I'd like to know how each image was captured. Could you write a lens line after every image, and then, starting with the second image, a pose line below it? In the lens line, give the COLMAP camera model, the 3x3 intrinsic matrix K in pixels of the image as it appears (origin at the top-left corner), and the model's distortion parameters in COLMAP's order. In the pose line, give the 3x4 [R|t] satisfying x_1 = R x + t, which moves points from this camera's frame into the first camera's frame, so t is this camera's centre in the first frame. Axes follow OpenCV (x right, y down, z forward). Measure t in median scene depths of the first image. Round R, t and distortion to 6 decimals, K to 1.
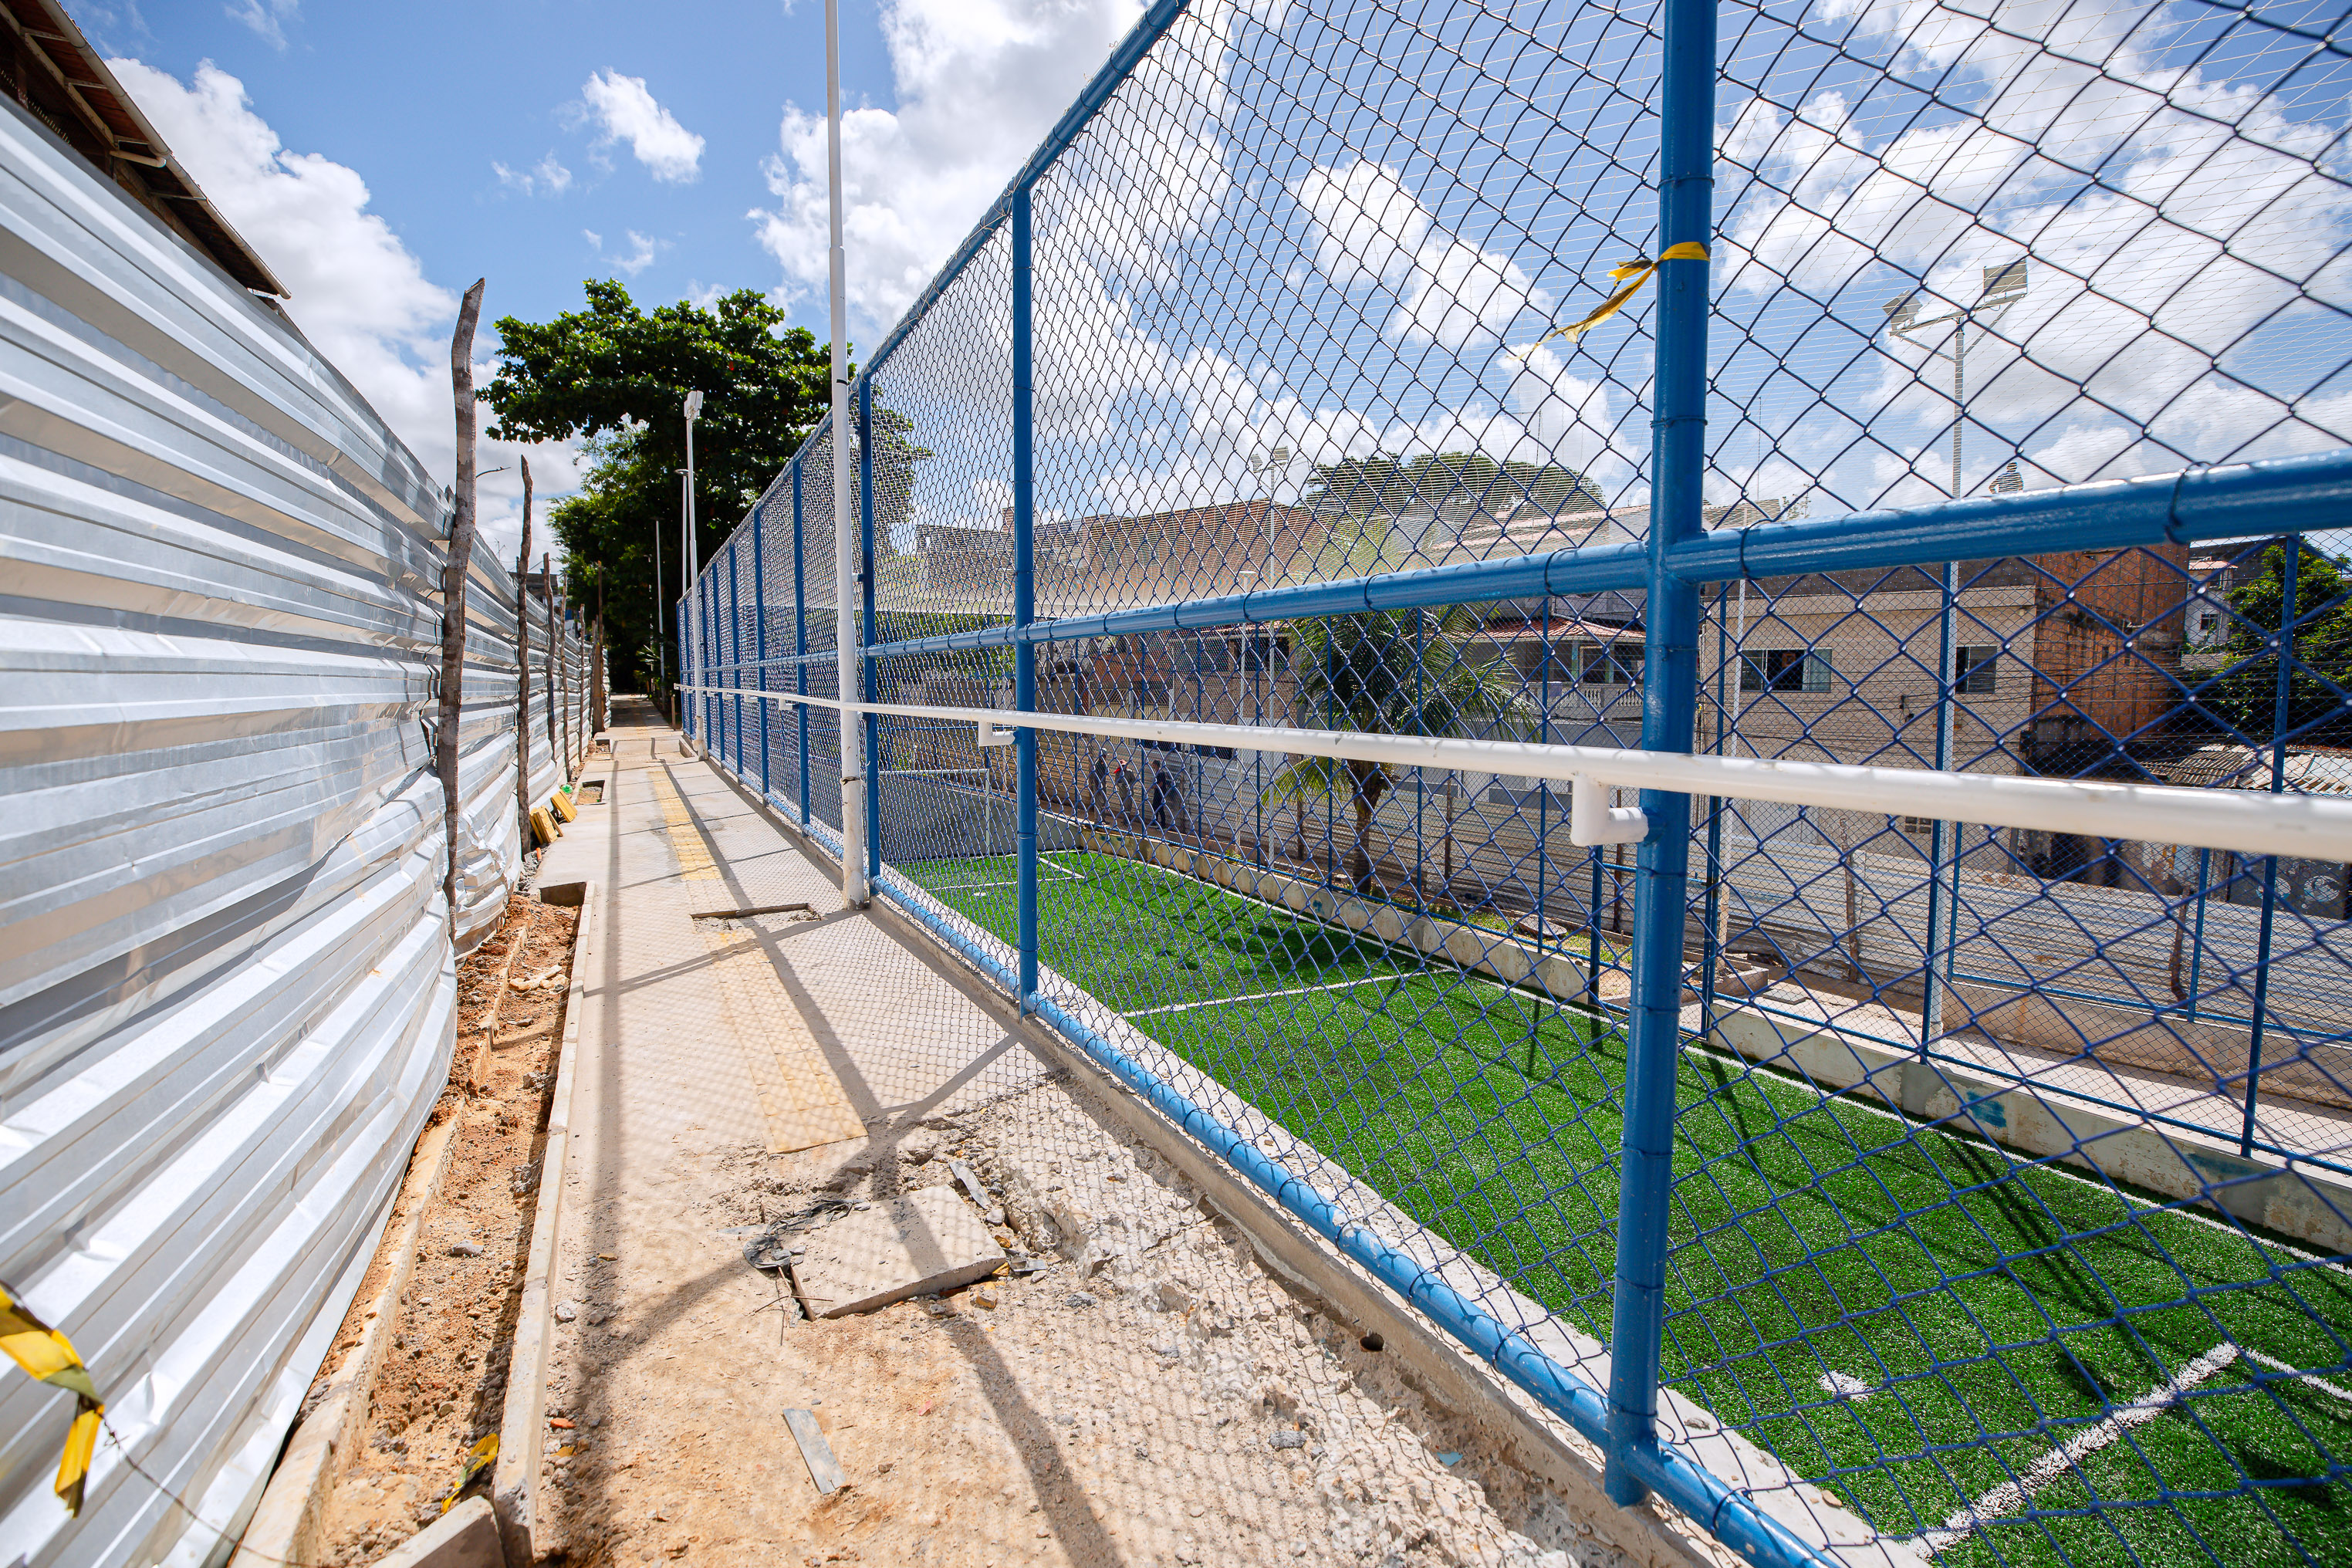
lens RADIAL K [[1107.4, 0, 1176.0], [0, 1107.4, 784.0], [0, 0, 1]] dist [-0.045821, 0.000226]
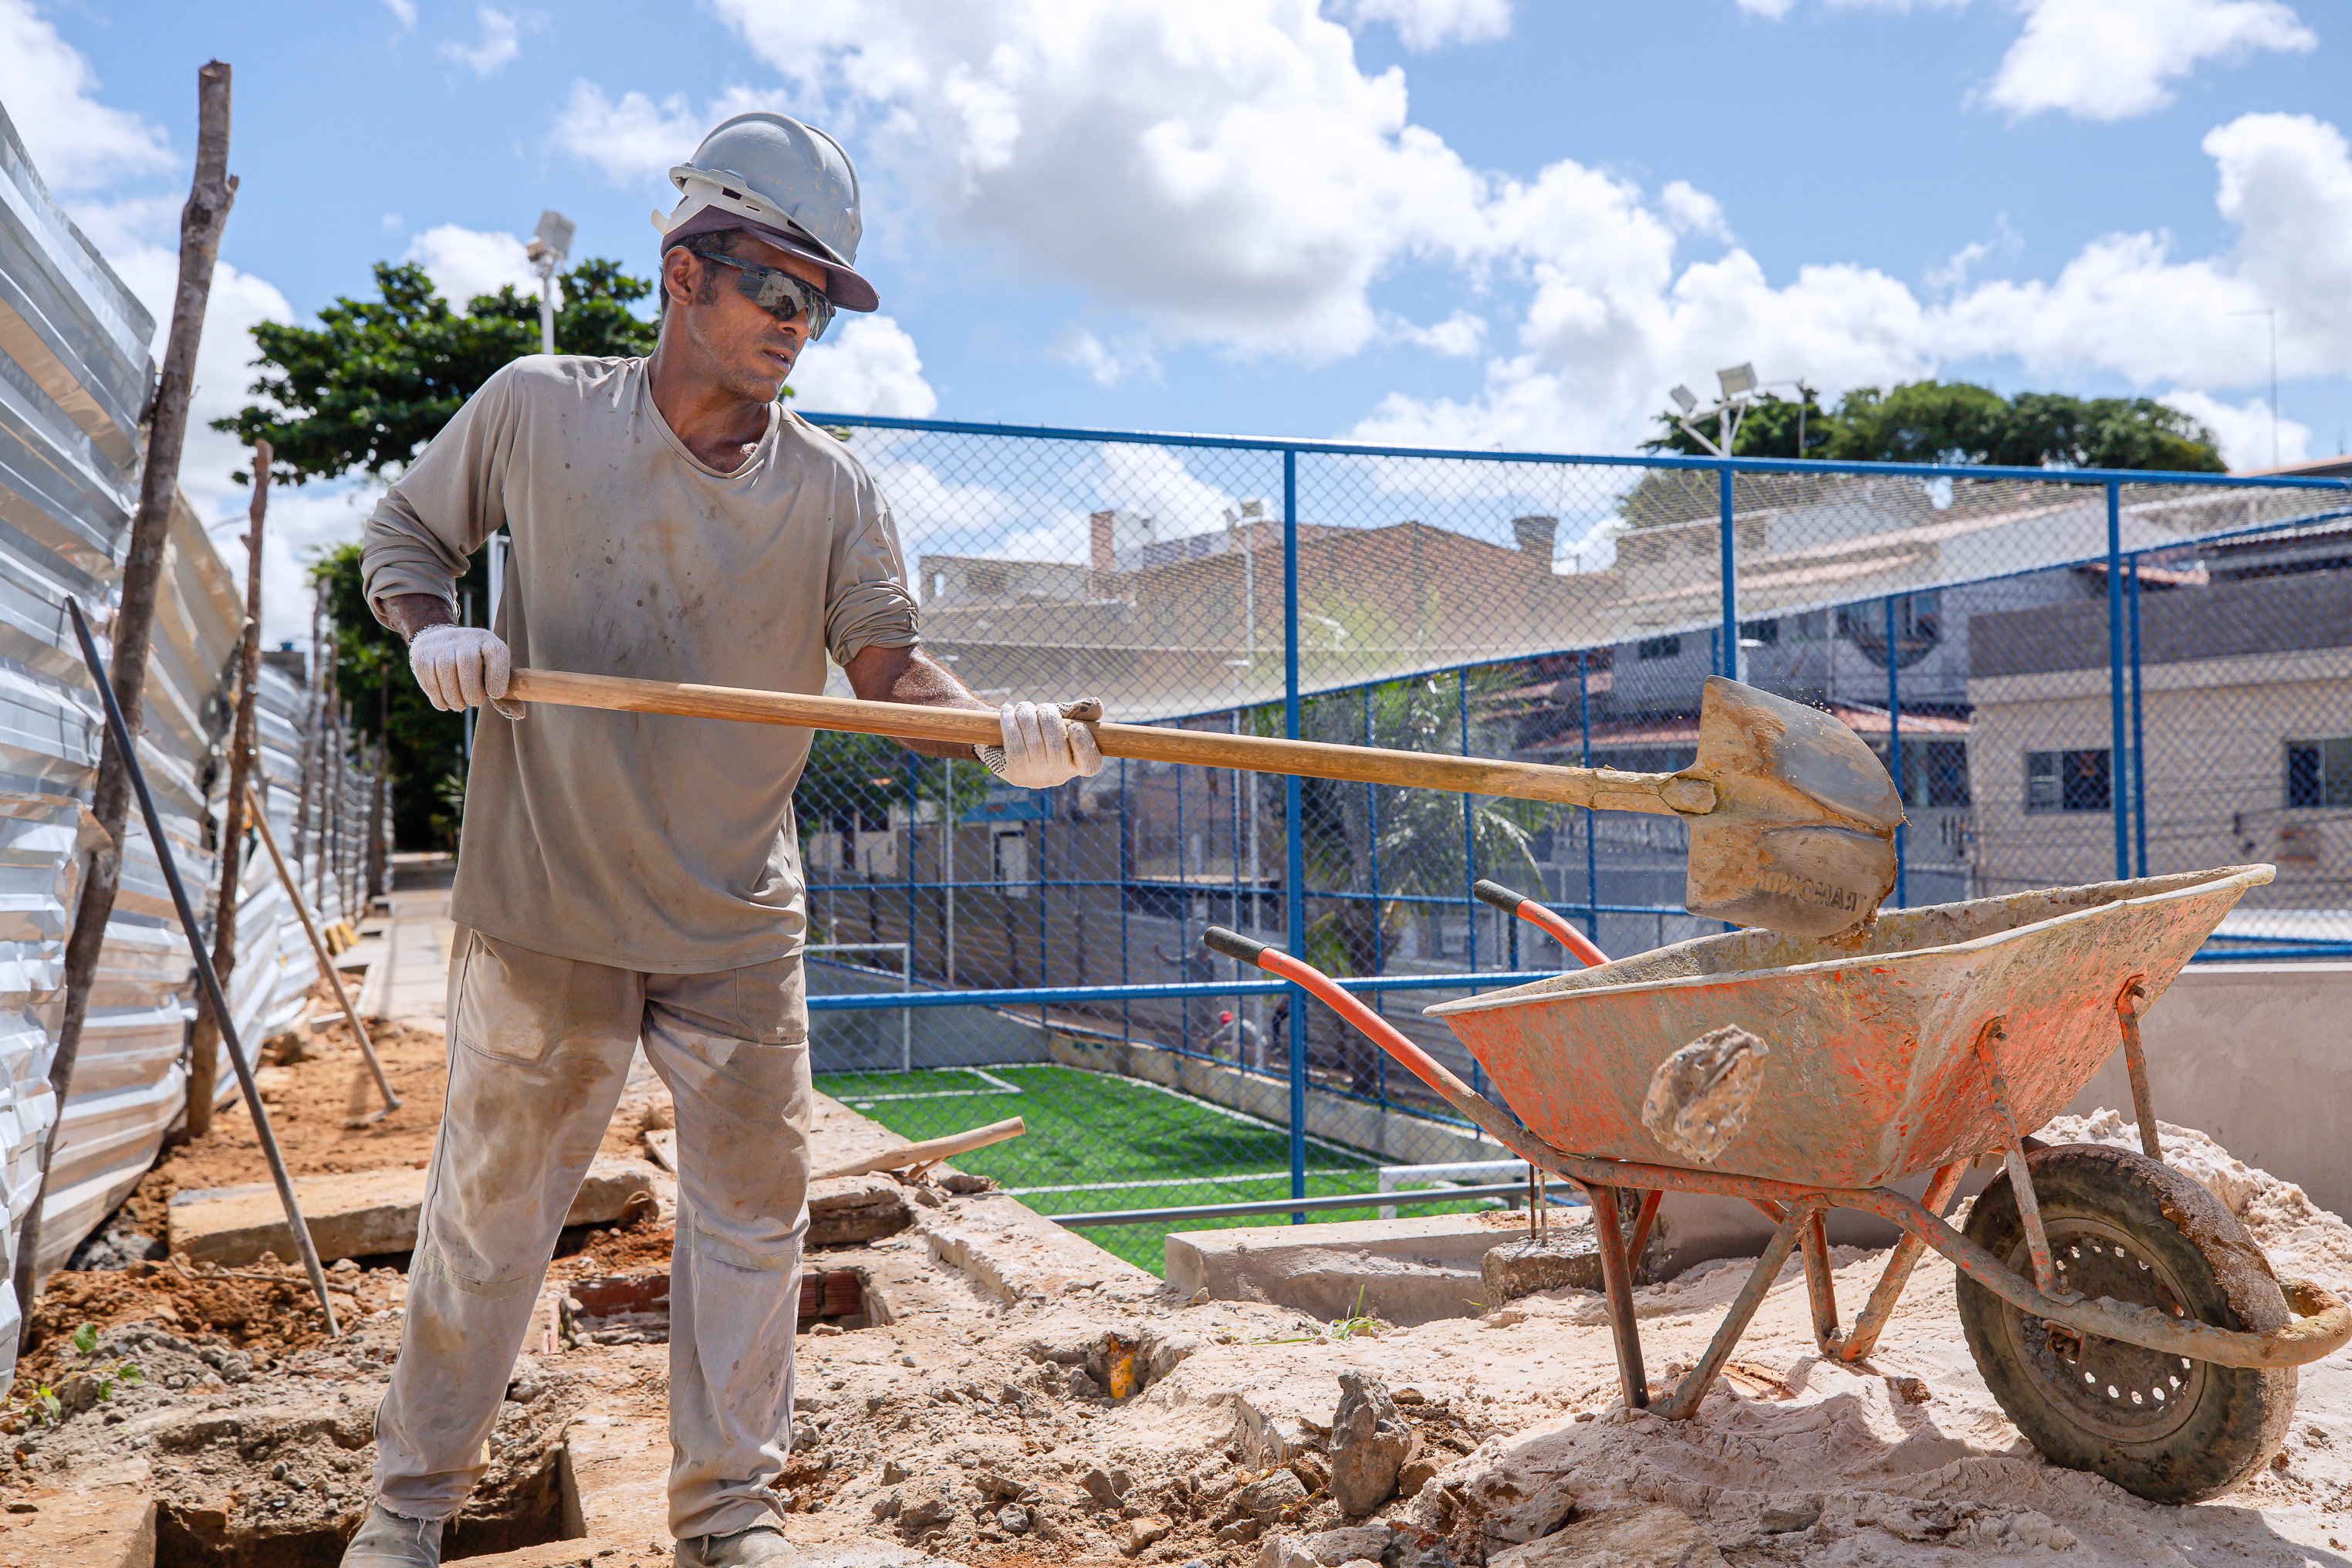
lens RADIAL K [[2307.3, 0, 1176.0], [0, 2307.3, 784.0], [0, 0, 1]] dist [-0.005087, 0.001236]
pose [[0.989261, -0.017830, -0.145070, 0.182580], [0.001175, 0.993470, -0.114090, 0.044470], [0.146157, 0.112694, 0.982822, -0.359826]]
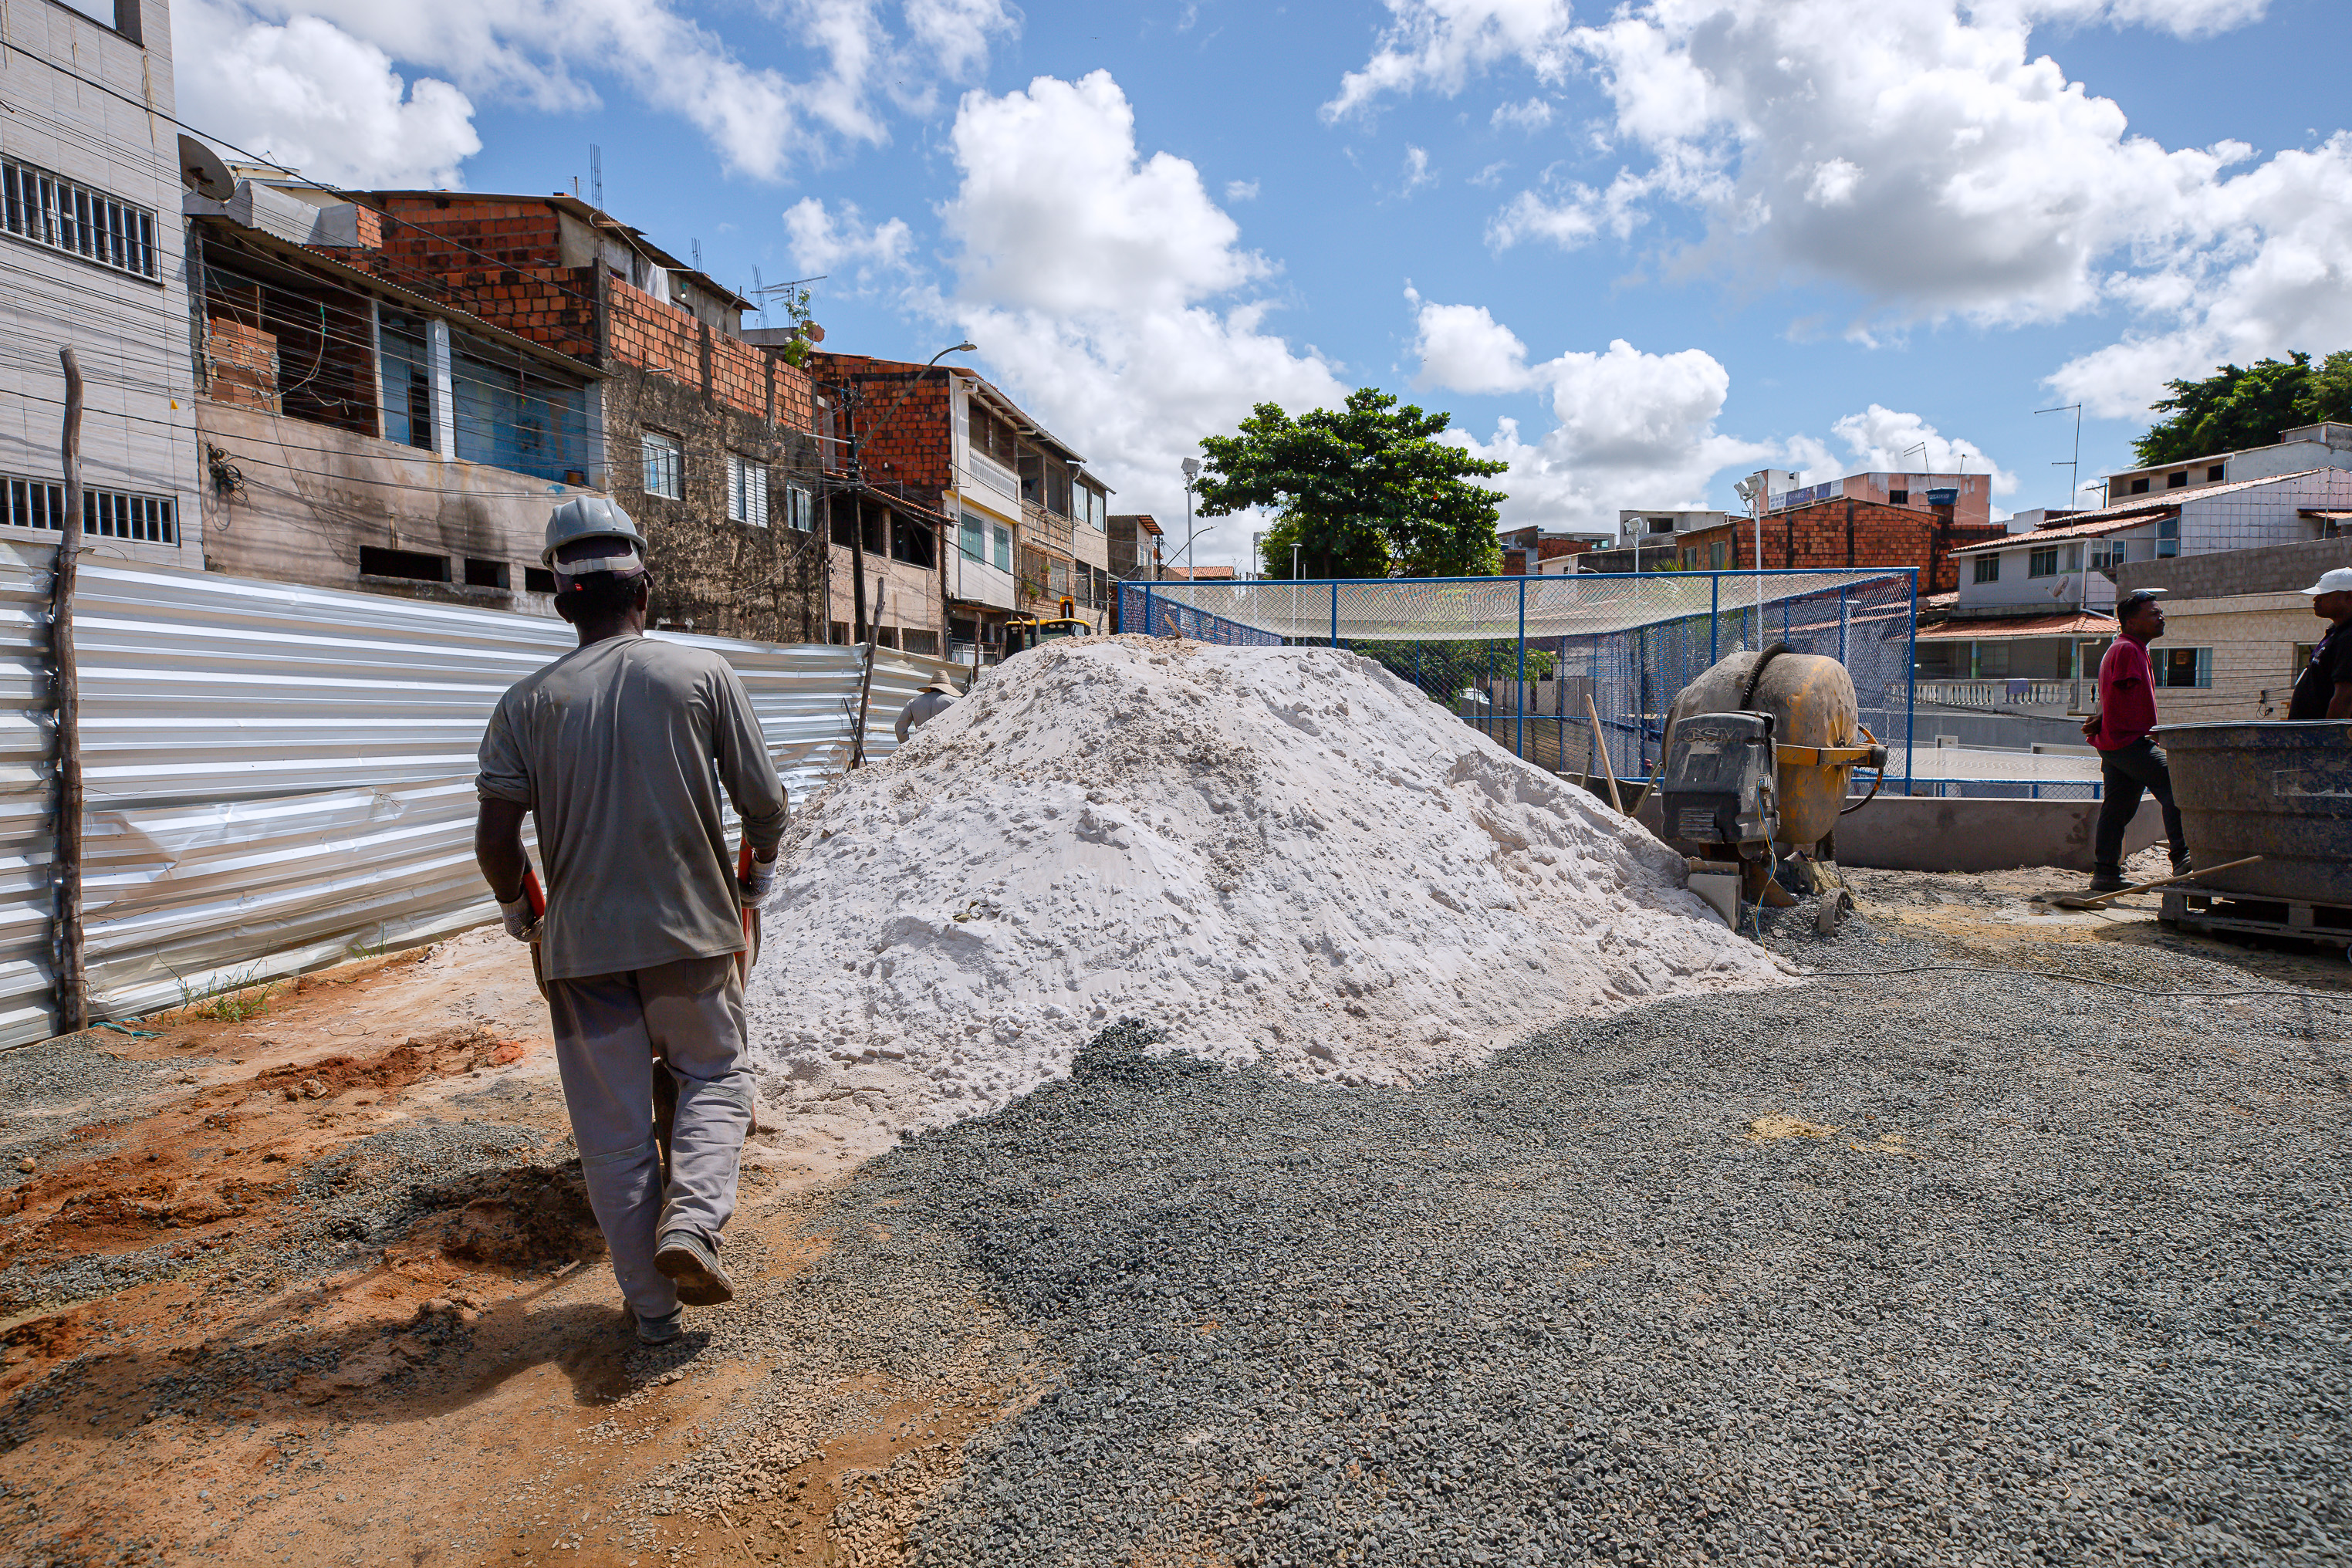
lens RADIAL K [[1353.9, 0, 1176.0], [0, 1353.9, 784.0], [0, 0, 1]] dist [-0.002423, 0.000037]
pose [[0.817876, 0.036160, -0.574257, 0.410118], [-0.042527, 0.999093, 0.002343, 0.039167], [0.573820, 0.022505, 0.818672, -0.510541]]
